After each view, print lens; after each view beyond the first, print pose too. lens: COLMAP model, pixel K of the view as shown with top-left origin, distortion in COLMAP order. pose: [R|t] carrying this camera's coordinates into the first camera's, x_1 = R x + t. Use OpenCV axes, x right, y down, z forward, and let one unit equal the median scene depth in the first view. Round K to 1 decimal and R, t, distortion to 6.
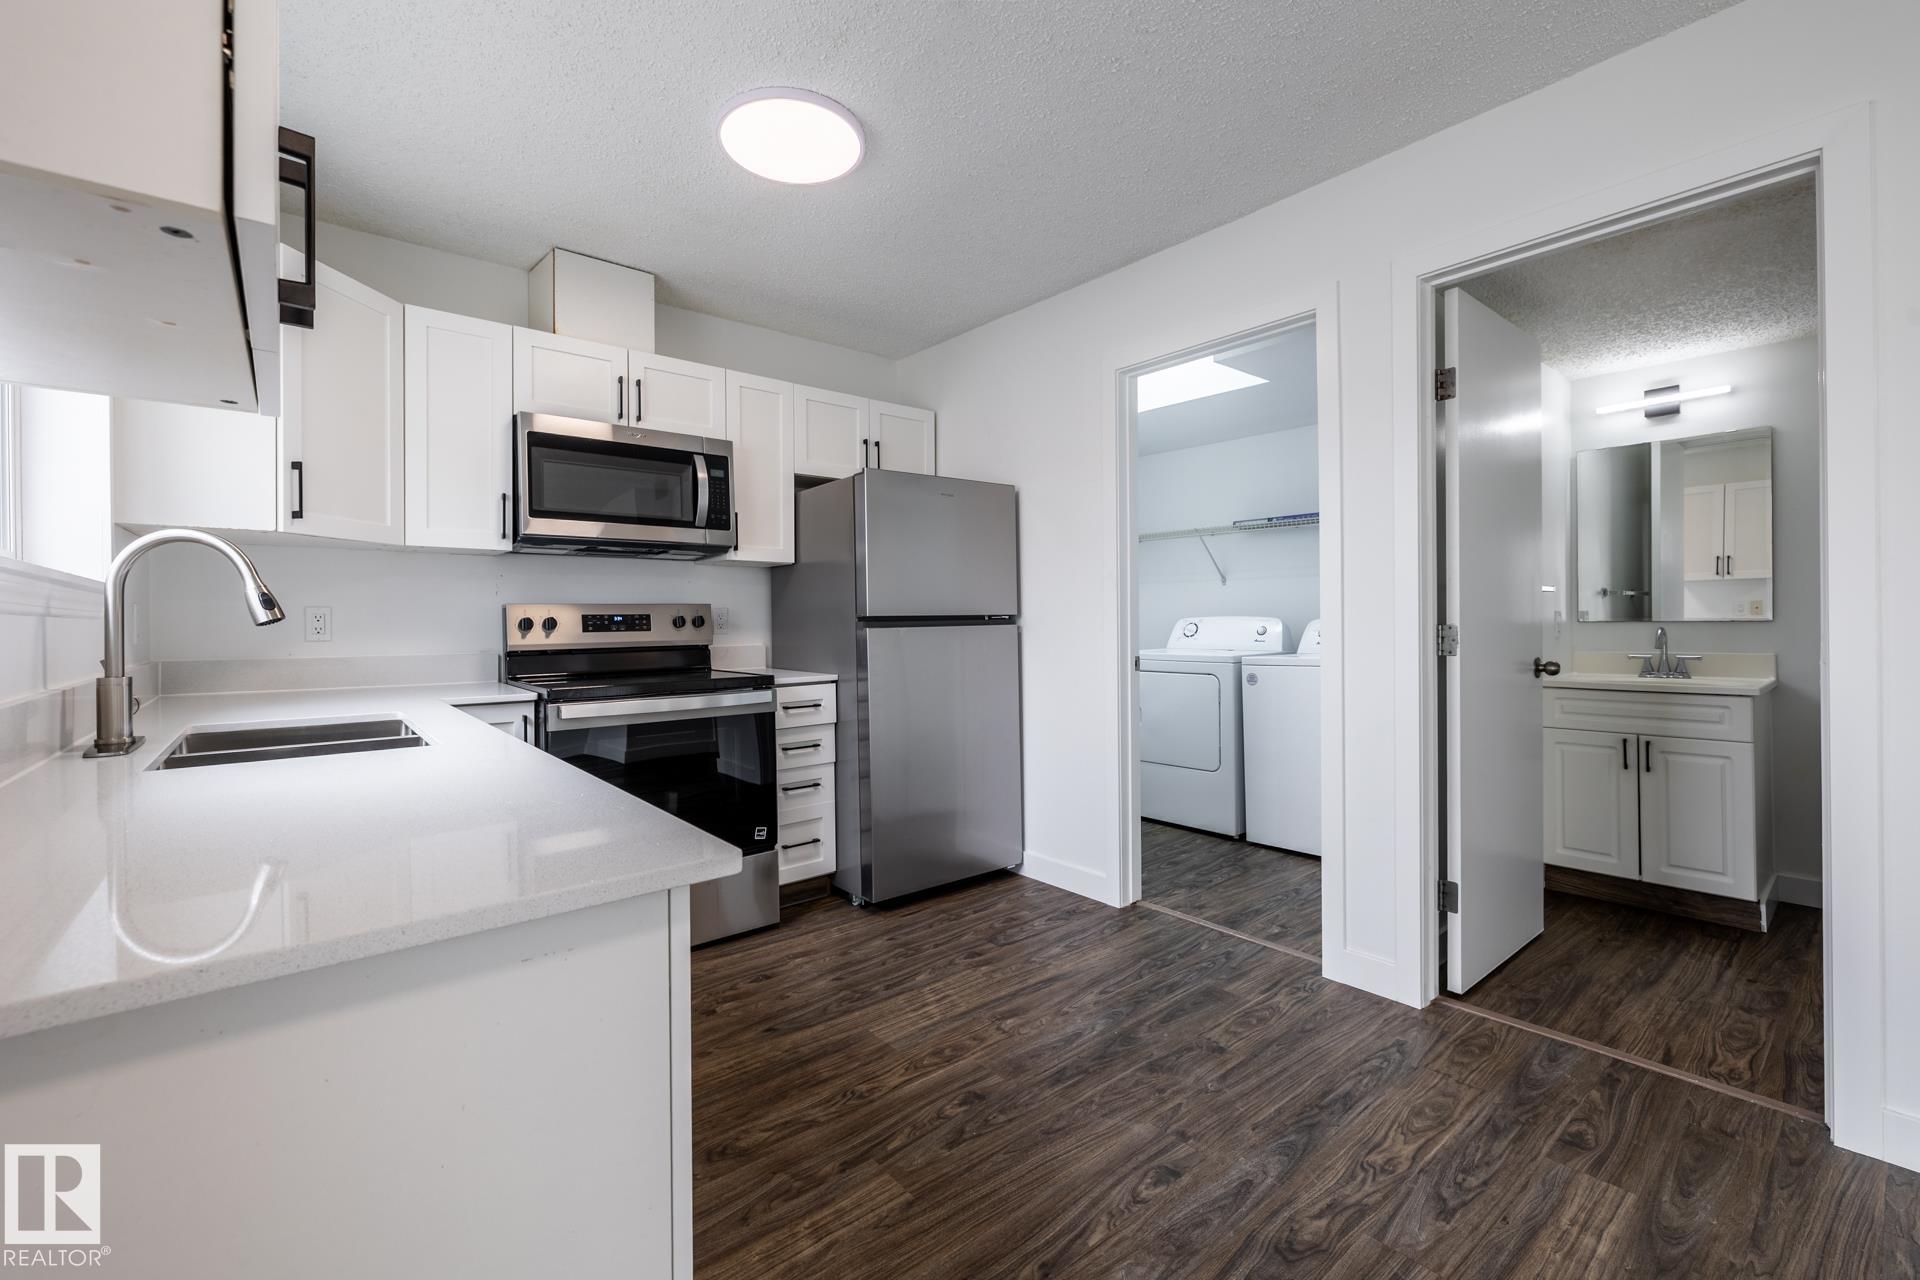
lens RADIAL K [[799.5, 0, 946.6], [0, 799.5, 623.0], [0, 0, 1]] dist [-0.000612, -0.000011]
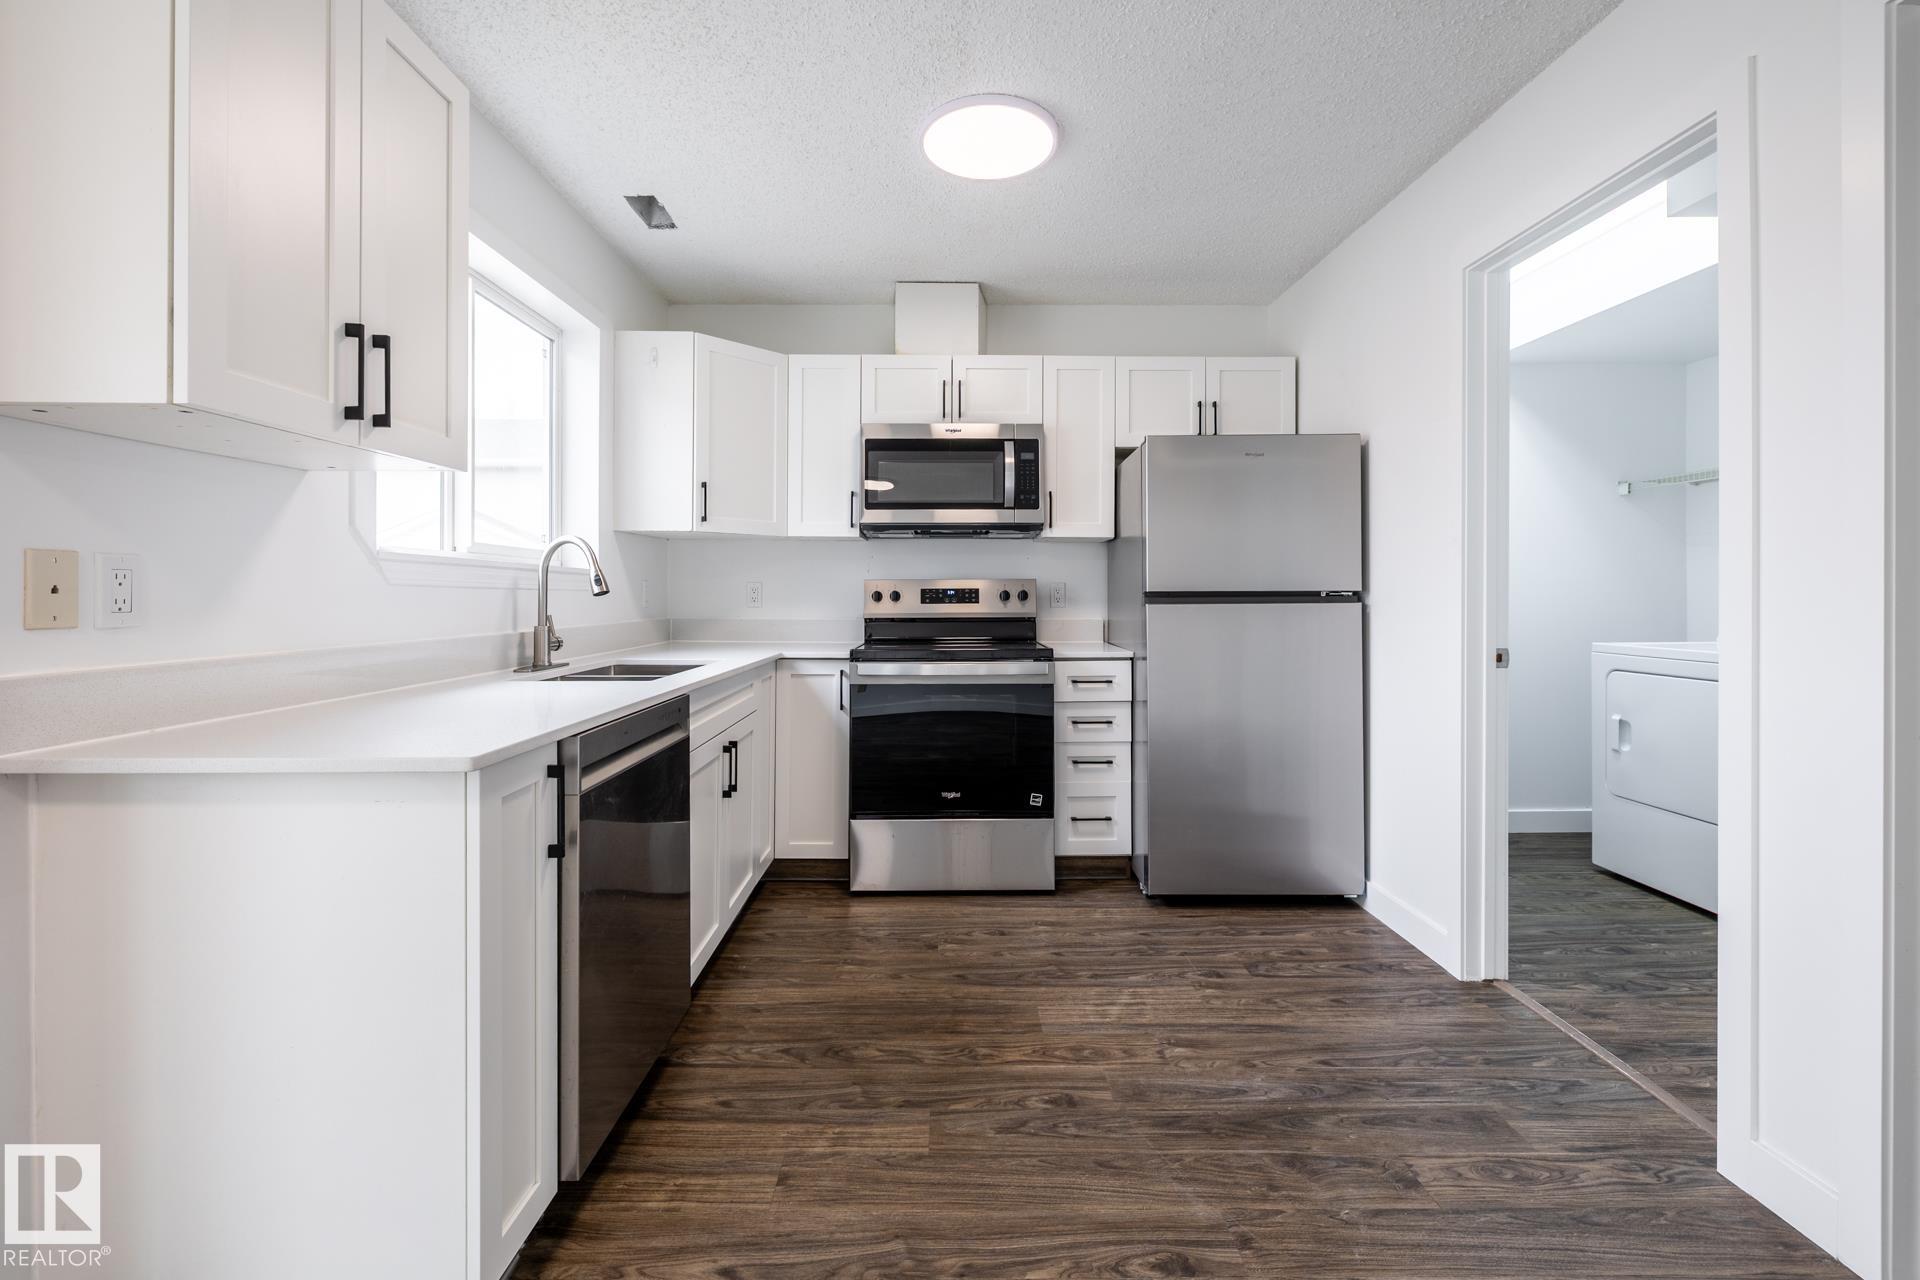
lens RADIAL K [[815.8, 0, 953.6], [0, 815.8, 594.6], [0, 0, 1]] dist [0.000816, 0.000238]
pose [[0.777192, 0.008676, -0.629204, 0.333849], [-0.009607, 0.999952, 0.001922, -0.004643], [0.629191, 0.004551, 0.777238, 0.100911]]
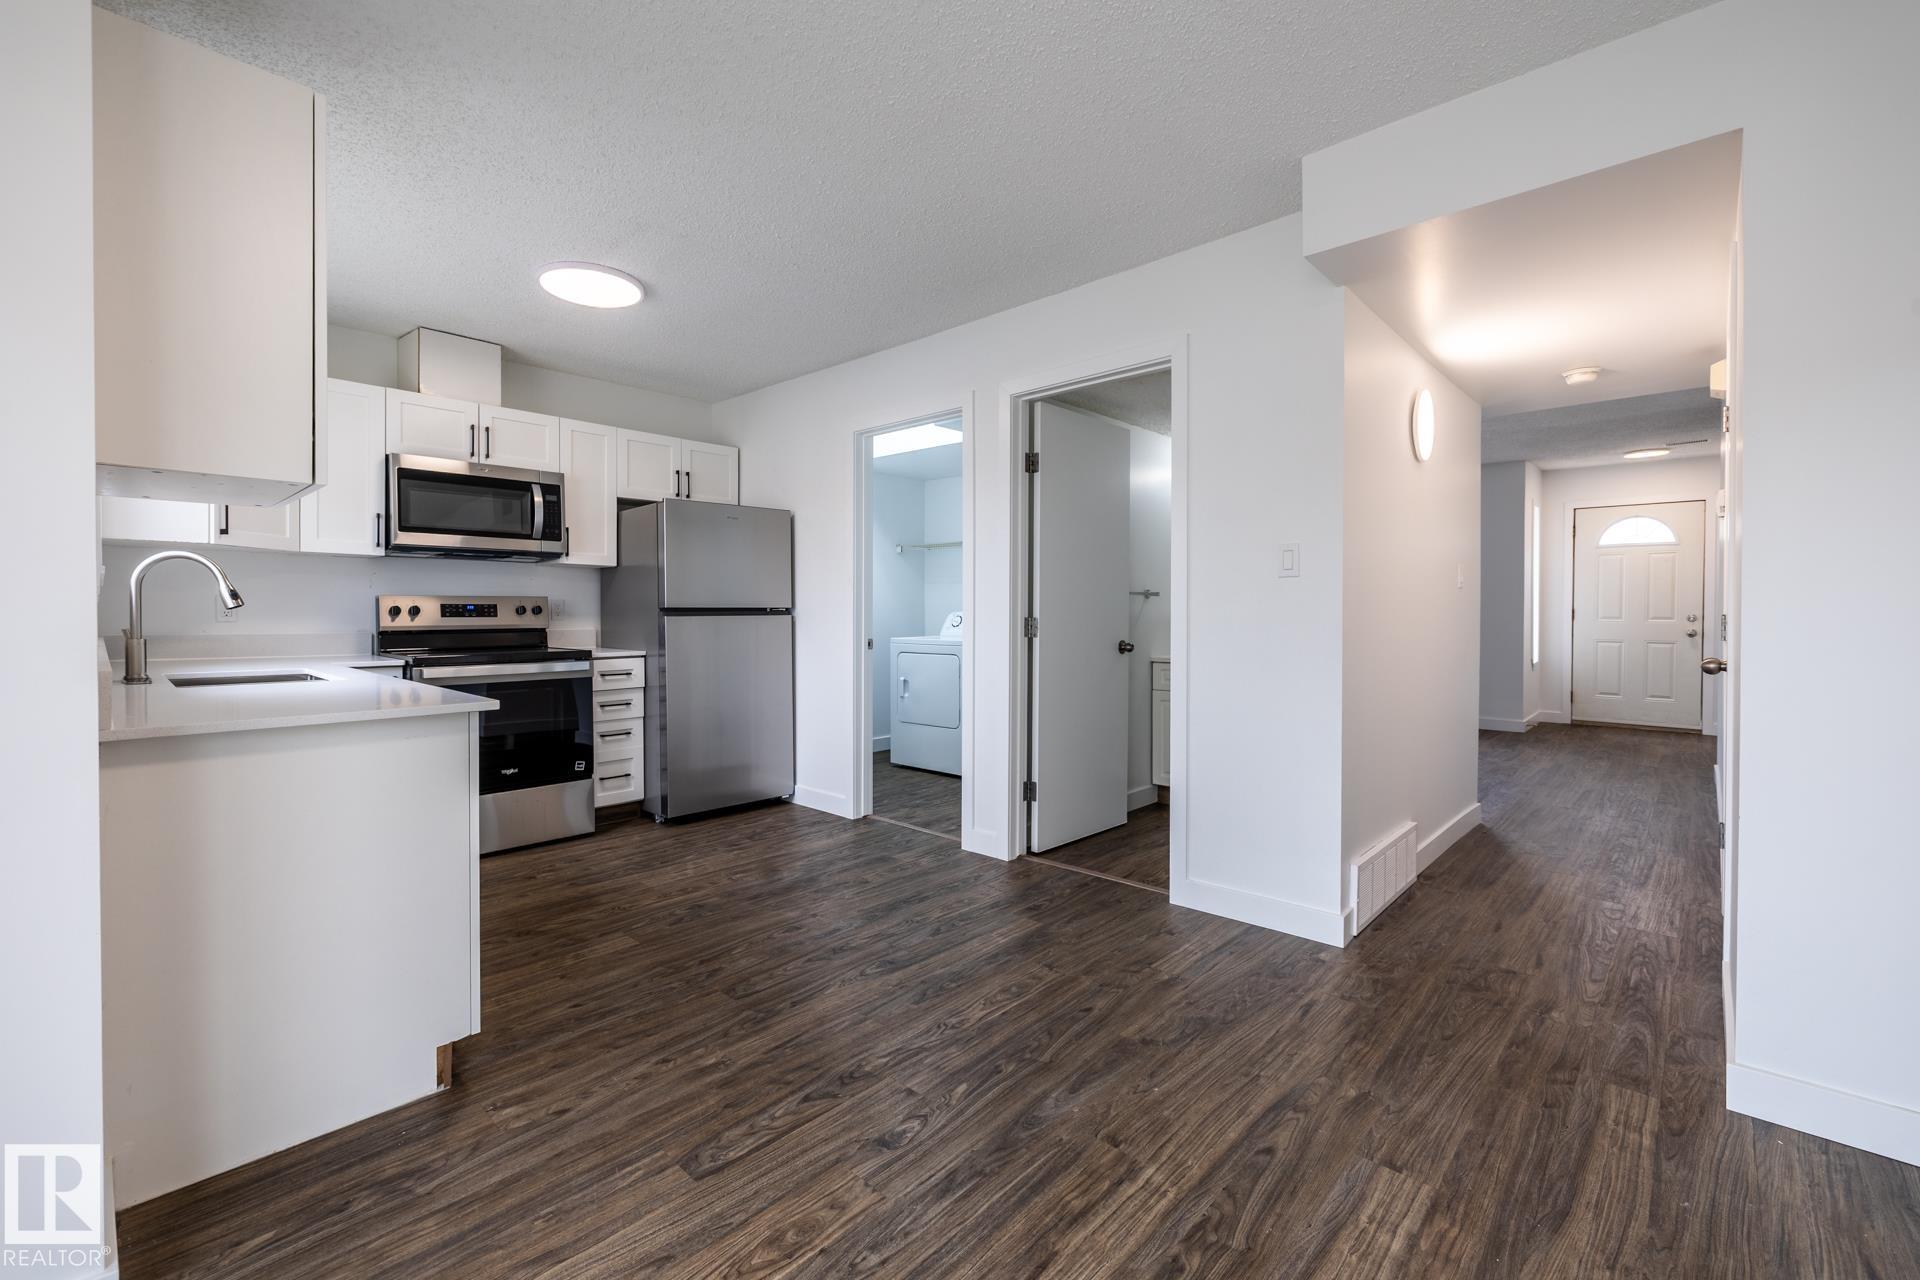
lens RADIAL K [[806.8, 0, 947.9], [0, 806.8, 623.3], [0, 0, 1]] dist [-0.000689, -0.000062]
pose [[0.992042, 0.008769, 0.125605, 0.205428], [-0.009955, 0.999912, 0.008823, 0.001263], [-0.125517, -0.010003, 0.992041, -0.421849]]
